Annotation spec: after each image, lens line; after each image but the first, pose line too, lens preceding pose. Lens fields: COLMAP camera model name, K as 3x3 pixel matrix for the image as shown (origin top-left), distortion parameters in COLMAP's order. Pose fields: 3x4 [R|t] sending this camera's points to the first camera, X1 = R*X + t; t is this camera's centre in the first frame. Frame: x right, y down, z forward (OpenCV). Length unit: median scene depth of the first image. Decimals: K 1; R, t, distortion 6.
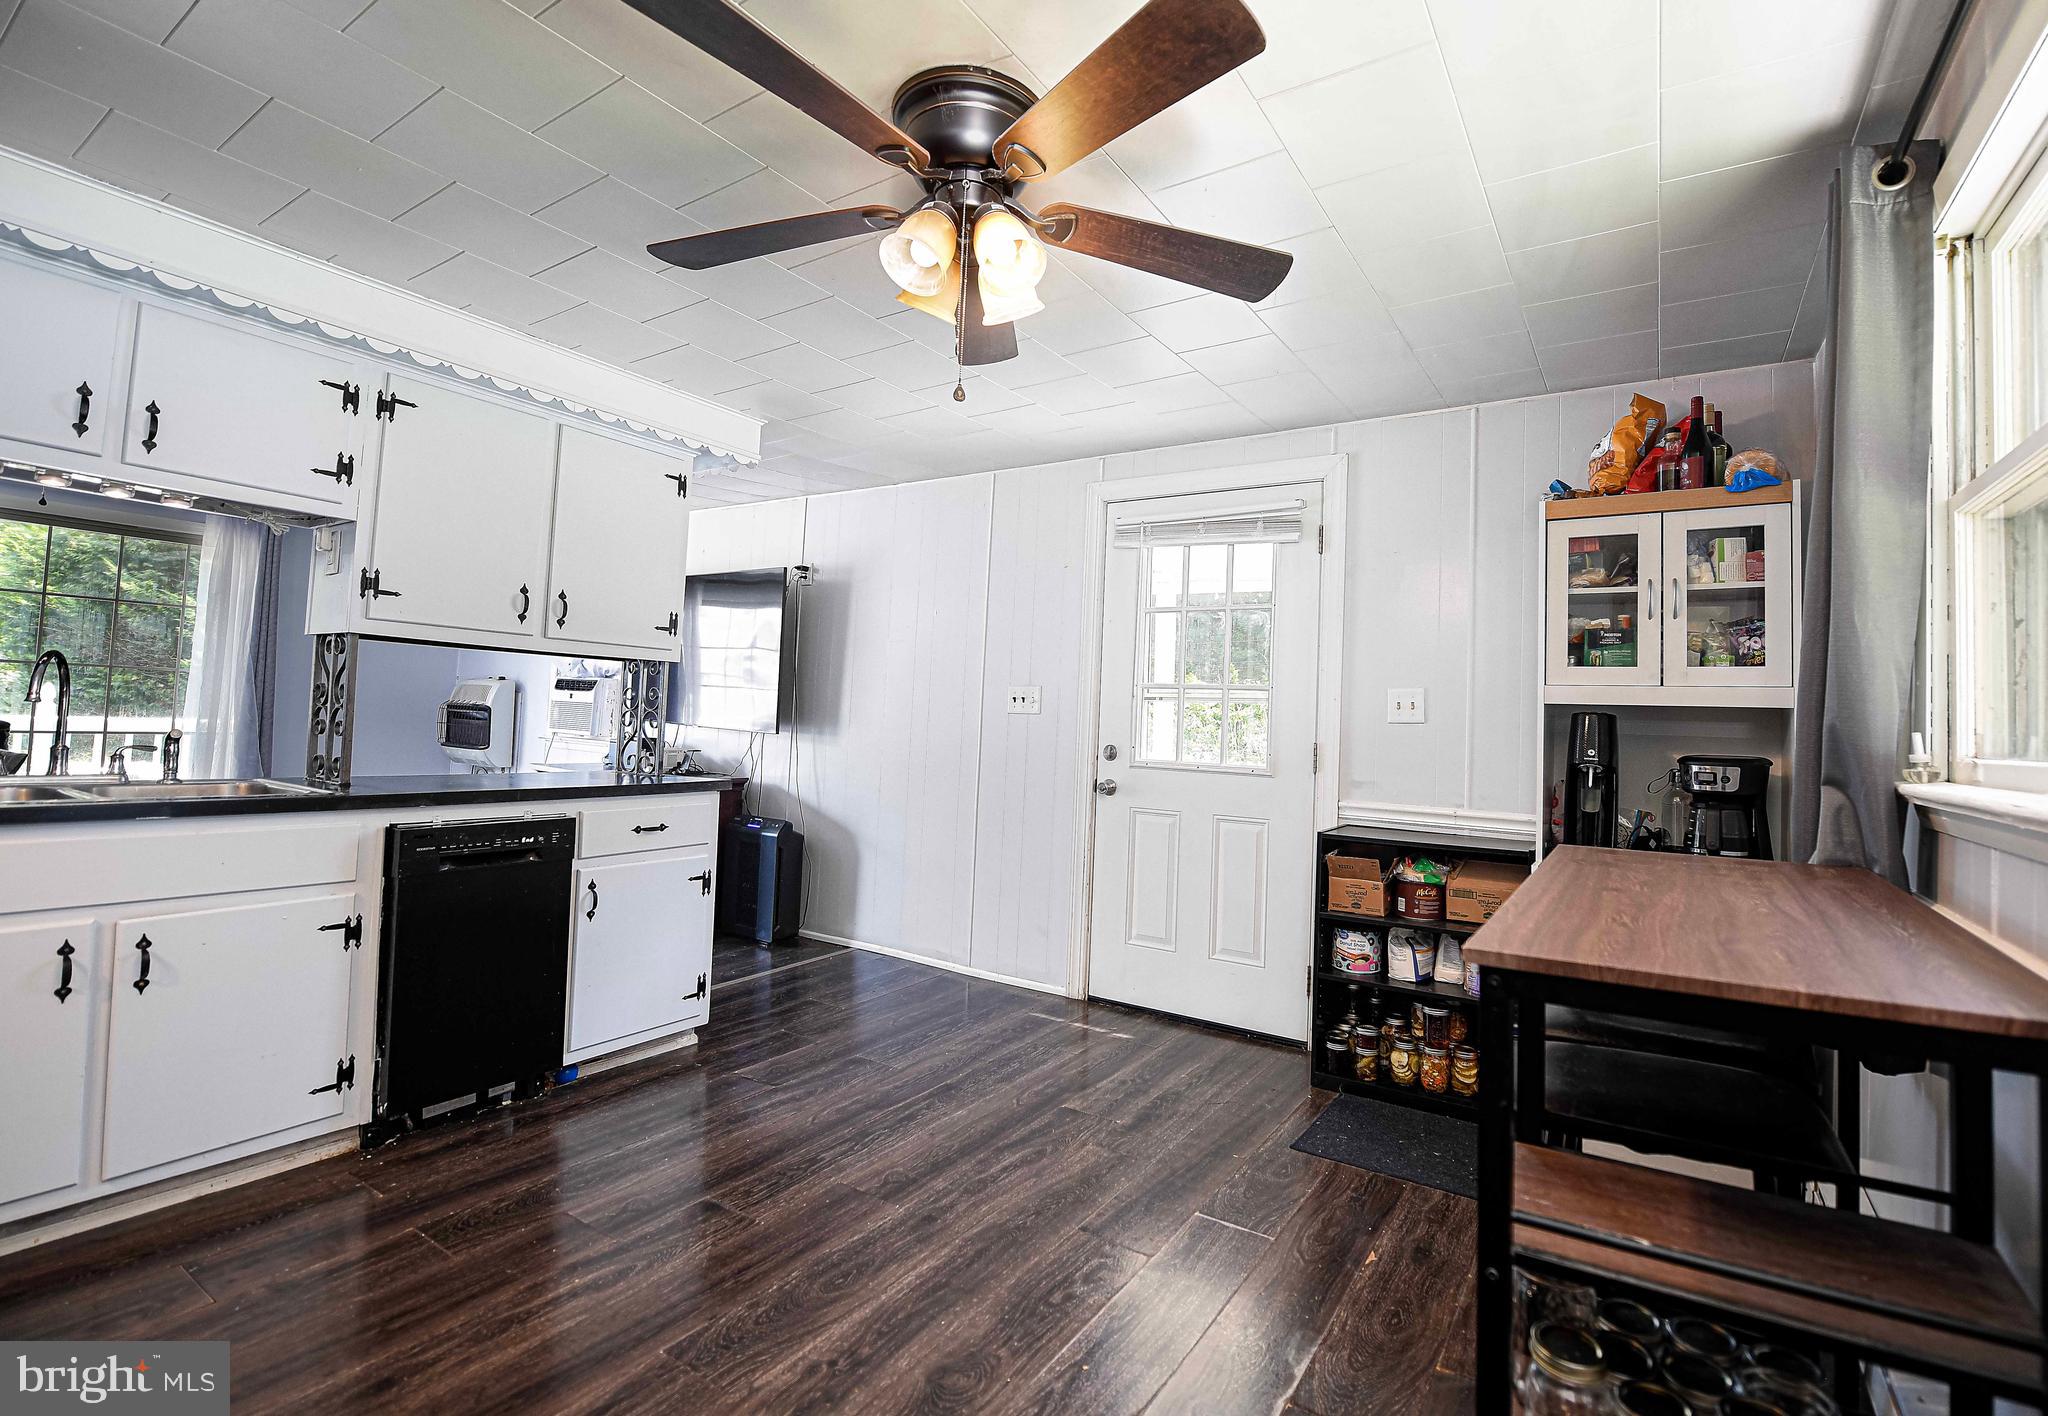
lens RADIAL K [[943.6, 0, 1020.9], [0, 943.6, 706.7], [0, 0, 1]] dist [-0.002887, -0.000662]
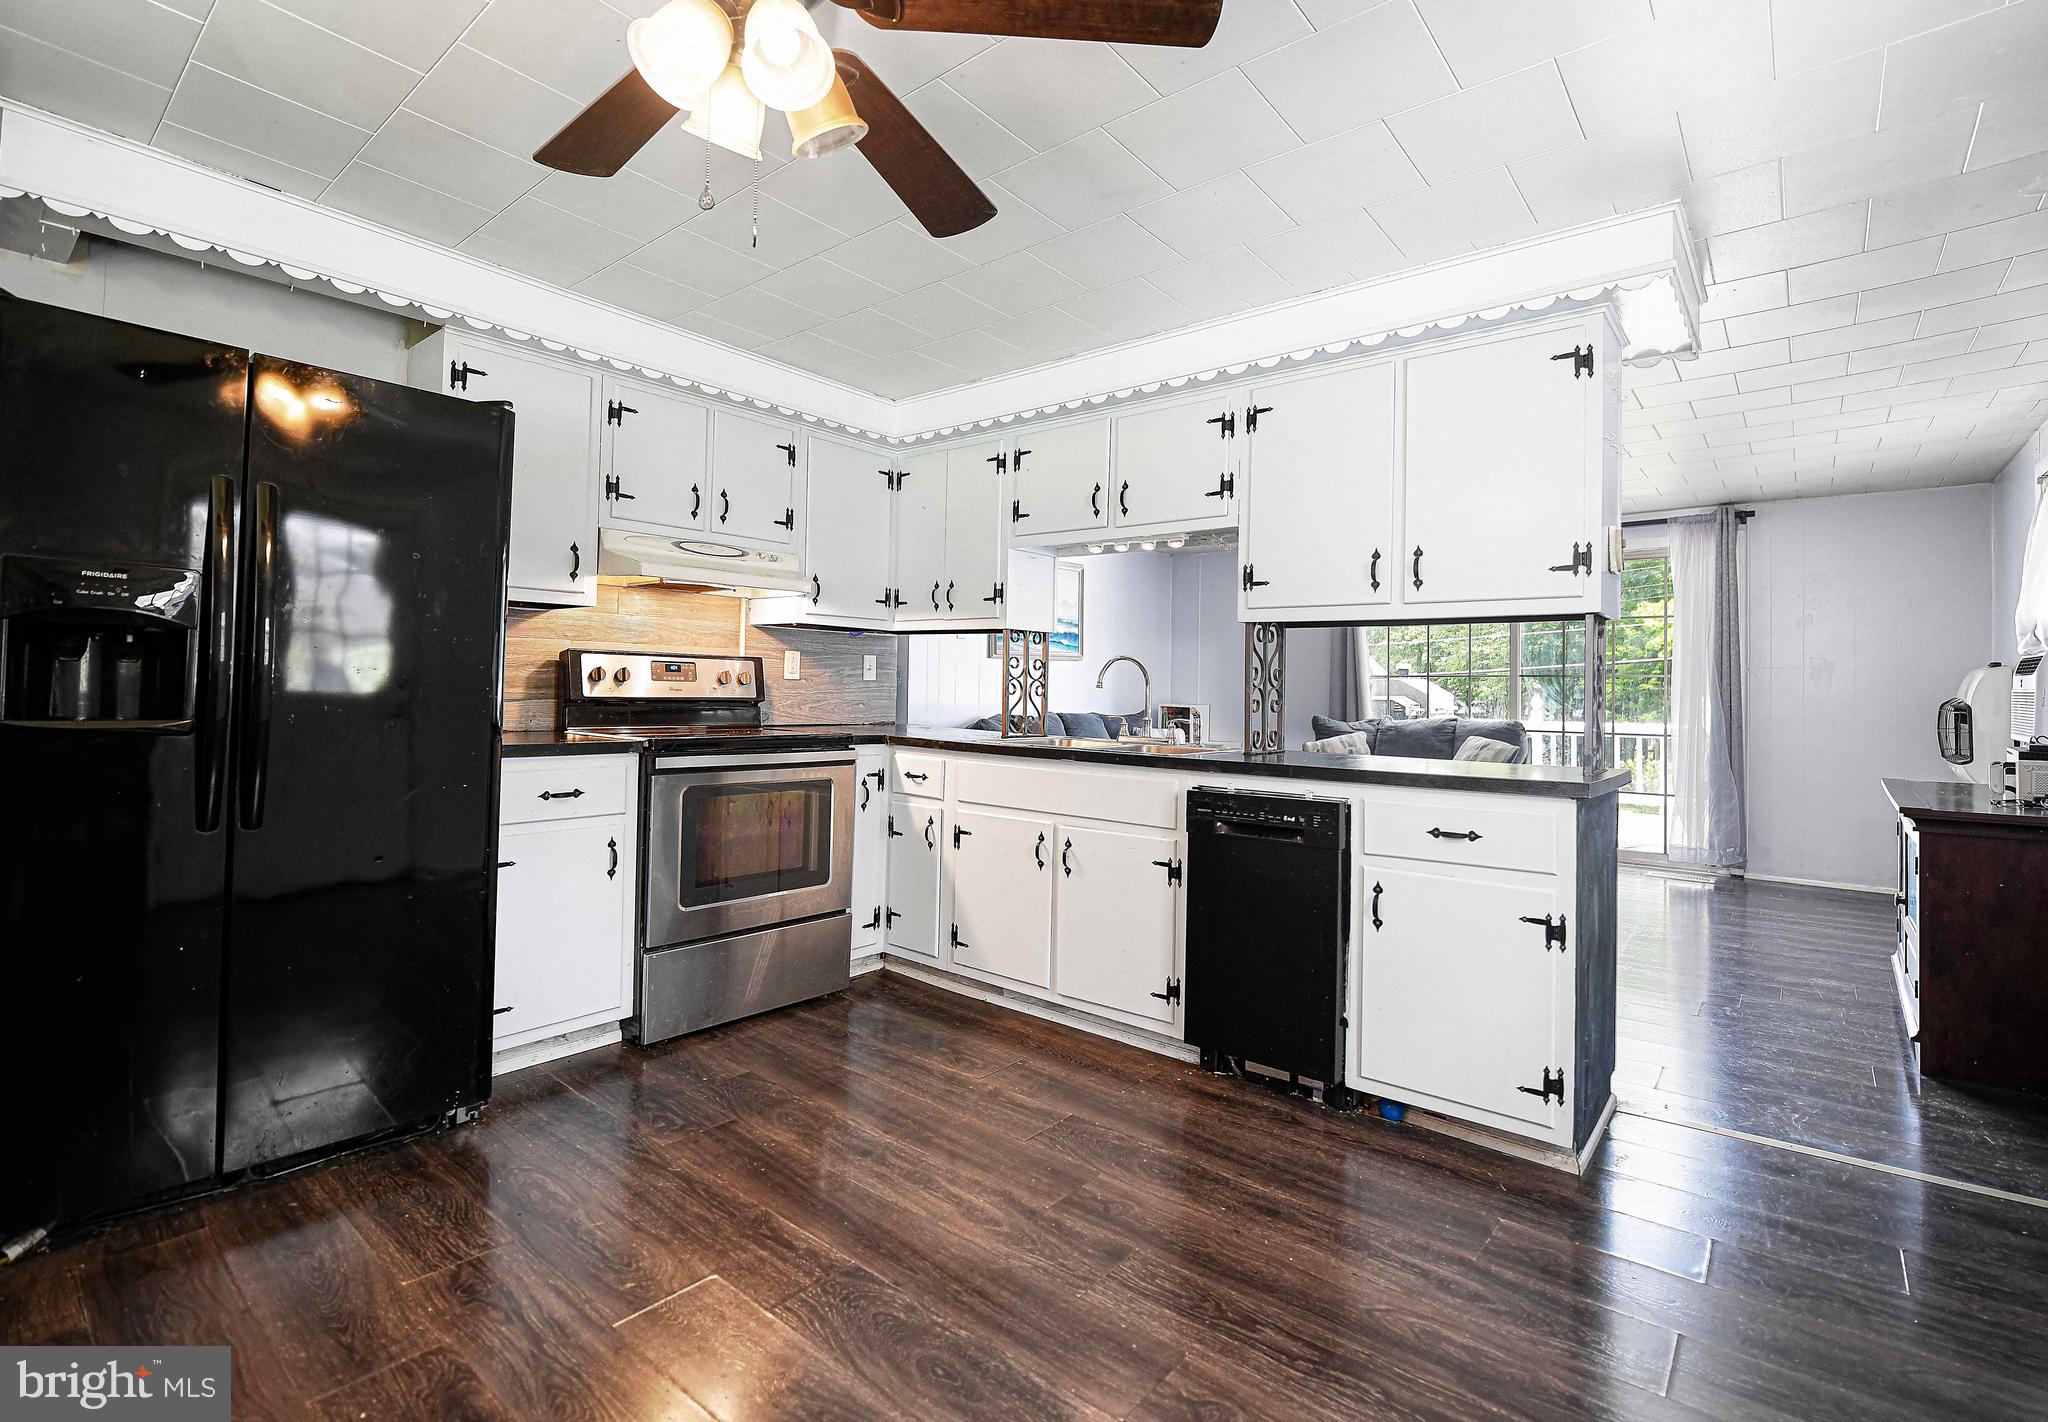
lens RADIAL K [[943.6, 0, 1076.1], [0, 943.6, 686.9], [0, 0, 1]] dist [-0.002887, -0.000662]
pose [[-0.065212, -0.046990, -0.996764, 0.479095], [-0.007569, 0.998885, -0.046595, 0.059075], [0.997843, 0.004506, -0.065495, 0.913109]]
